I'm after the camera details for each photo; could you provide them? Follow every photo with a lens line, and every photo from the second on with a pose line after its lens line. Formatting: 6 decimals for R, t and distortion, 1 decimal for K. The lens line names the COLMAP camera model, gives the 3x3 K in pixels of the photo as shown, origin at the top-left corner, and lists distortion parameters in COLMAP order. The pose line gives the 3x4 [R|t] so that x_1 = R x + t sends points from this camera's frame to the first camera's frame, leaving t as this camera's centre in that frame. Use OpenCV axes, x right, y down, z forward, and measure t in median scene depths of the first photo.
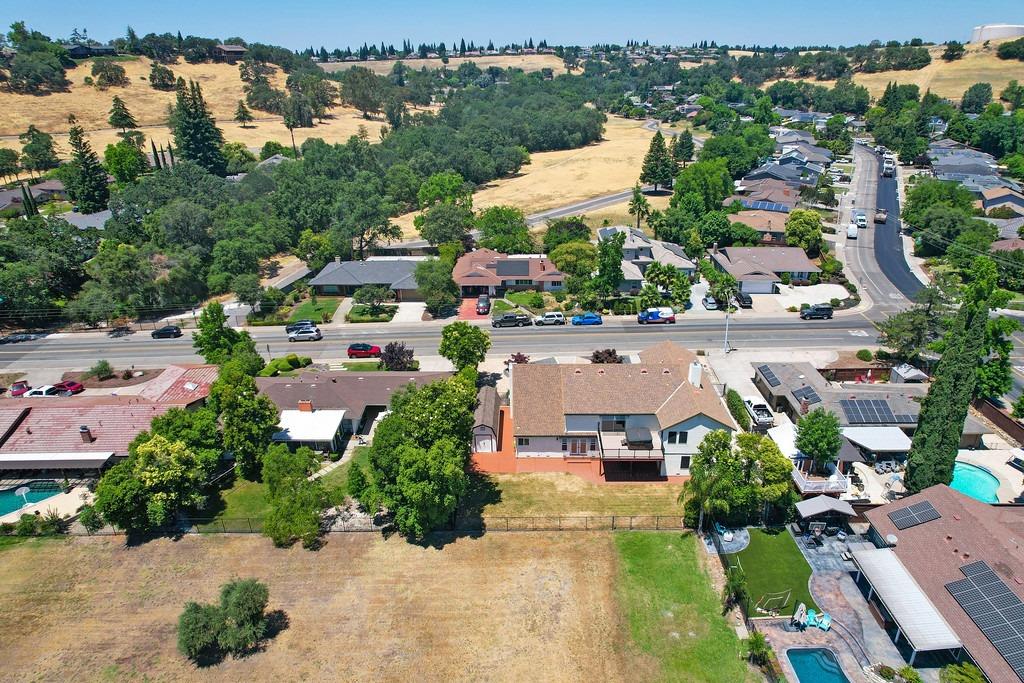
lens RADIAL K [[659.3, 0, 506.6], [0, 659.3, 341.7], [0, 0, 1]] dist [-0.041843, 0.001259]
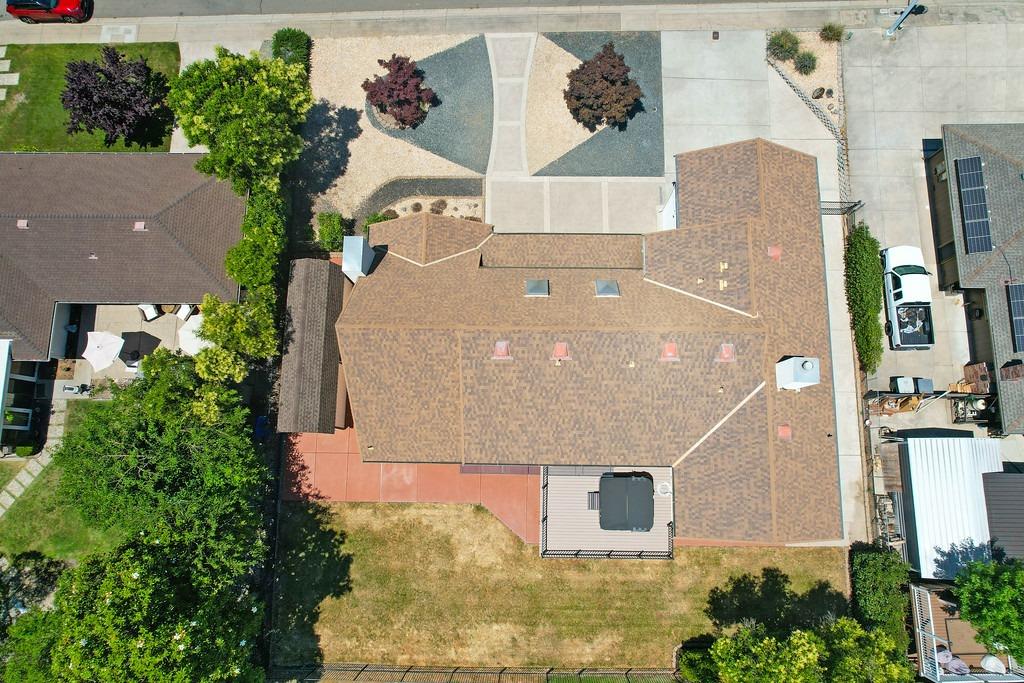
lens RADIAL K [[653.4, 0, 515.6], [0, 653.4, 348.9], [0, 0, 1]] dist [-0.075969, 0.070659]
pose [[0.999872, -0.014006, -0.007706, 0.097084], [0.014185, 0.555013, 0.831720, -0.221653], [-0.007372, -0.831723, 0.555141, 0.629527]]
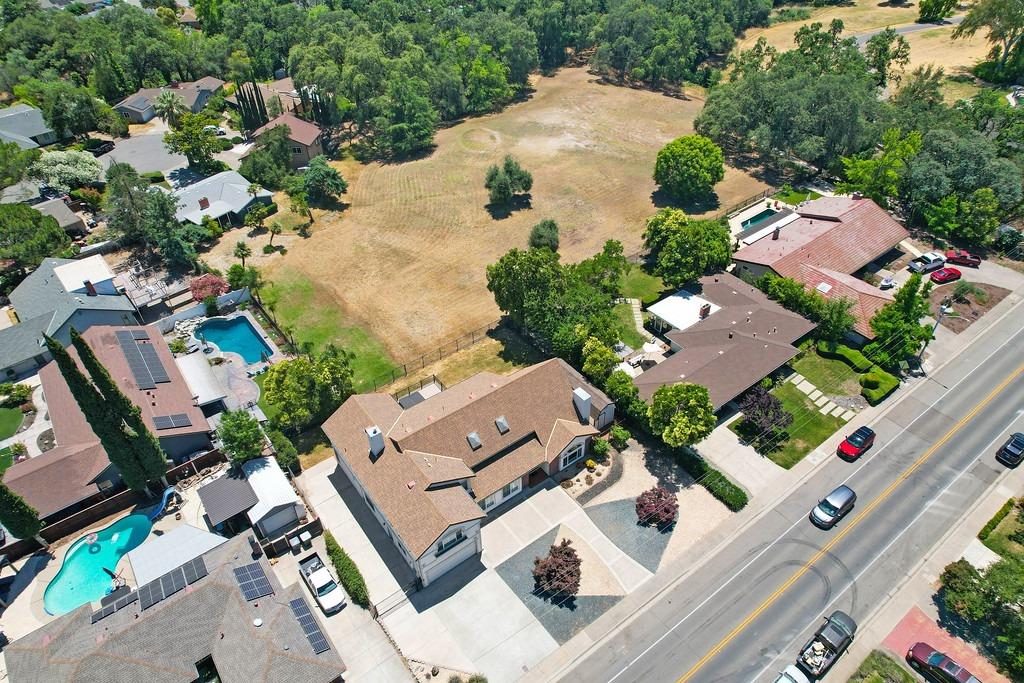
lens RADIAL K [[653.4, 0, 515.6], [0, 653.4, 348.9], [0, 0, 1]] dist [-0.075969, 0.070659]
pose [[-0.783939, 0.424489, -0.453044, 0.374539], [-0.222094, 0.489691, 0.843135, -0.585745], [0.579753, 0.761585, -0.289611, 0.990096]]
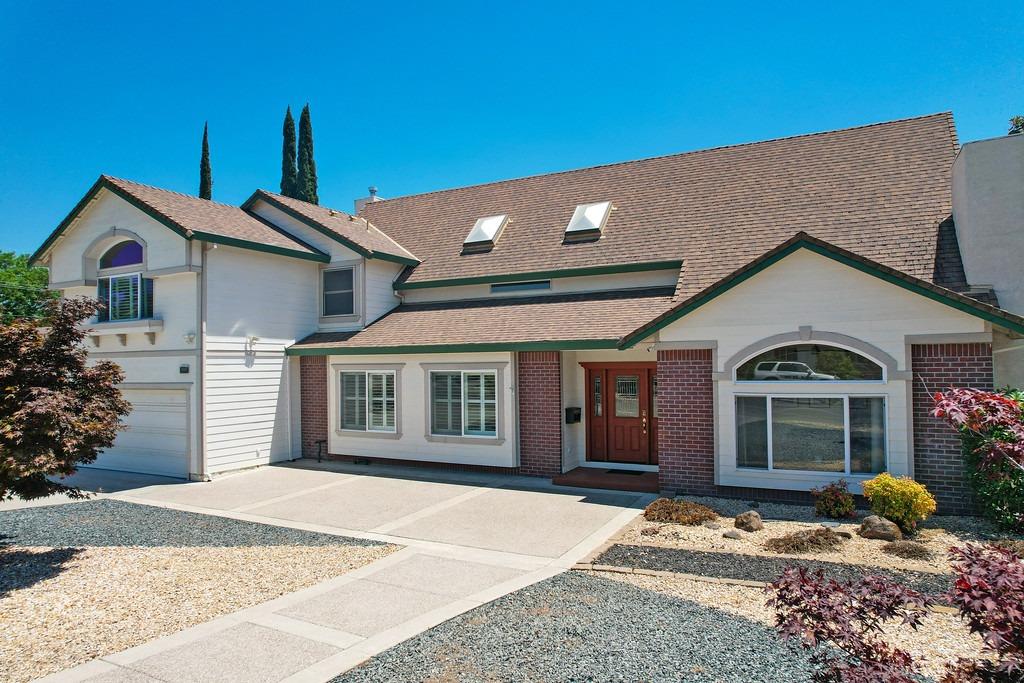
lens RADIAL K [[641.2, 0, 516.2], [0, 641.2, 350.2], [0, 0, 1]] dist [-0.073568, 0.066410]
pose [[-0.890307, 0.038192, 0.453757, 0.038889], [0.208586, 0.919991, 0.331827, 0.007058], [-0.404779, 0.390075, -0.827041, 1.027784]]
